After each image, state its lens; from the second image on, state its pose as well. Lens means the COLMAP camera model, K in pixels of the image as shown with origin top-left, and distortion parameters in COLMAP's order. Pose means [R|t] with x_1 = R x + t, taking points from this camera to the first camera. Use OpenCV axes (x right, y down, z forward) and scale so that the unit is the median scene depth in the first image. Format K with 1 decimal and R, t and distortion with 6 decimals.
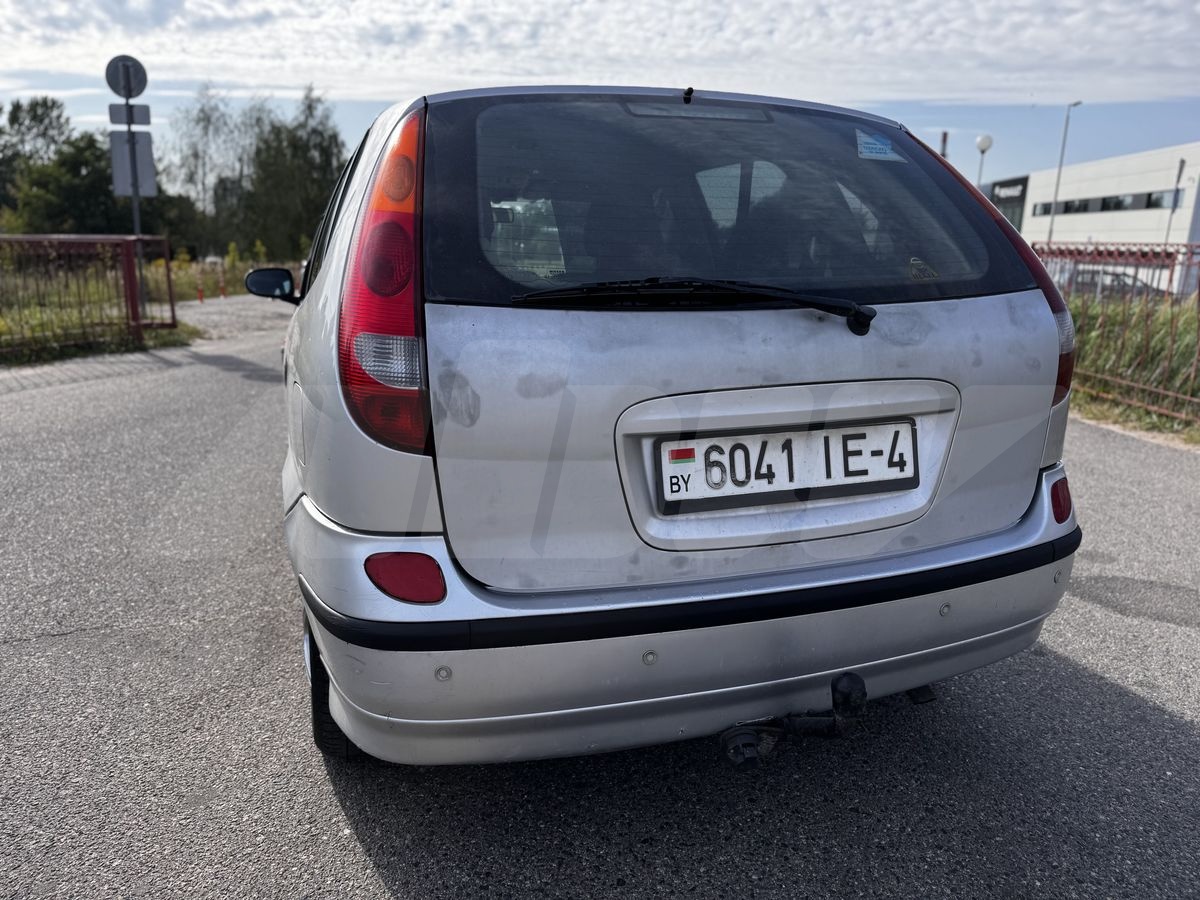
lens RADIAL K [[850.4, 0, 594.0], [0, 850.4, 450.8], [0, 0, 1]] dist [0.059660, -0.073582]
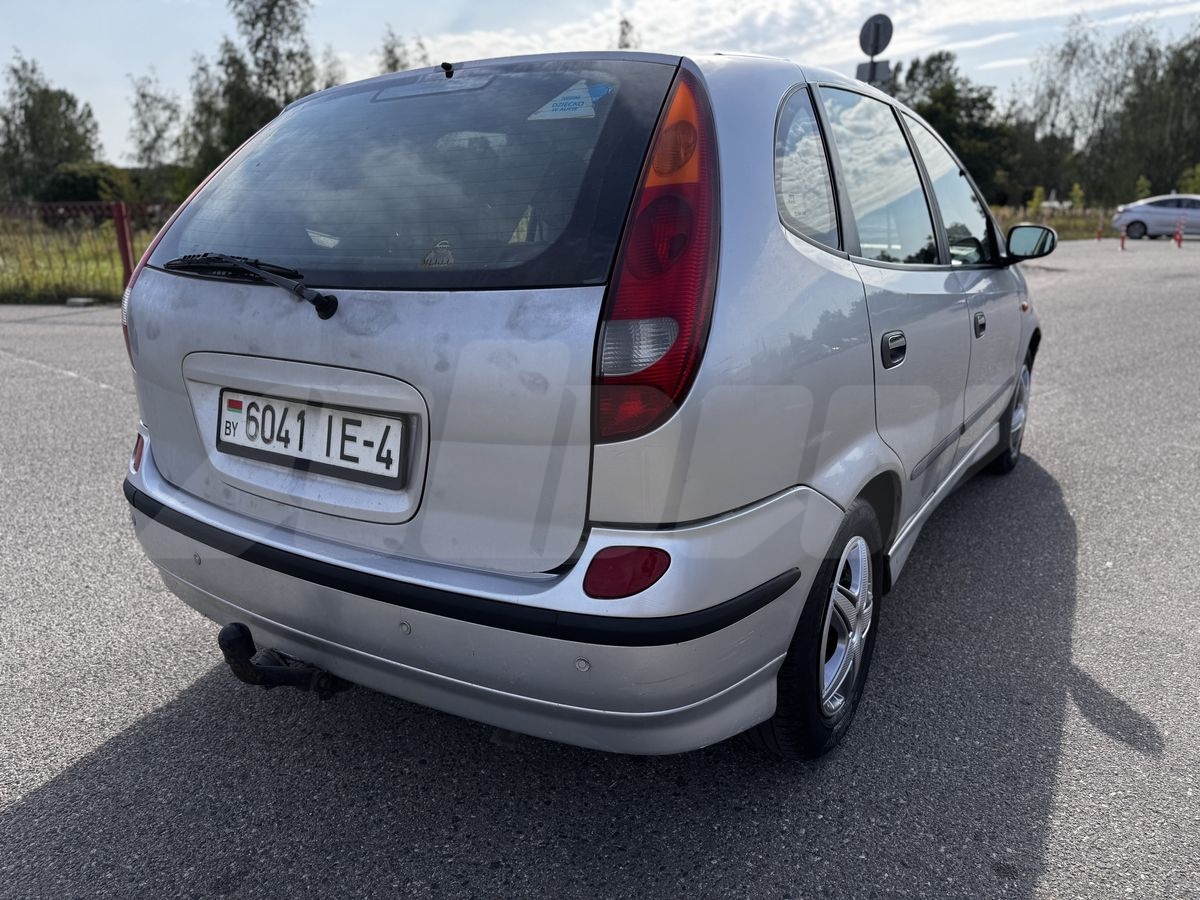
lens RADIAL K [[850.4, 0, 594.0], [0, 850.4, 450.8], [0, 0, 1]] dist [0.059660, -0.073582]
pose [[0.602869, 0.207250, -0.770452, 1.115830], [-0.159788, 0.977471, 0.137906, -0.148318], [0.781676, 0.039970, 0.622403, 0.541327]]
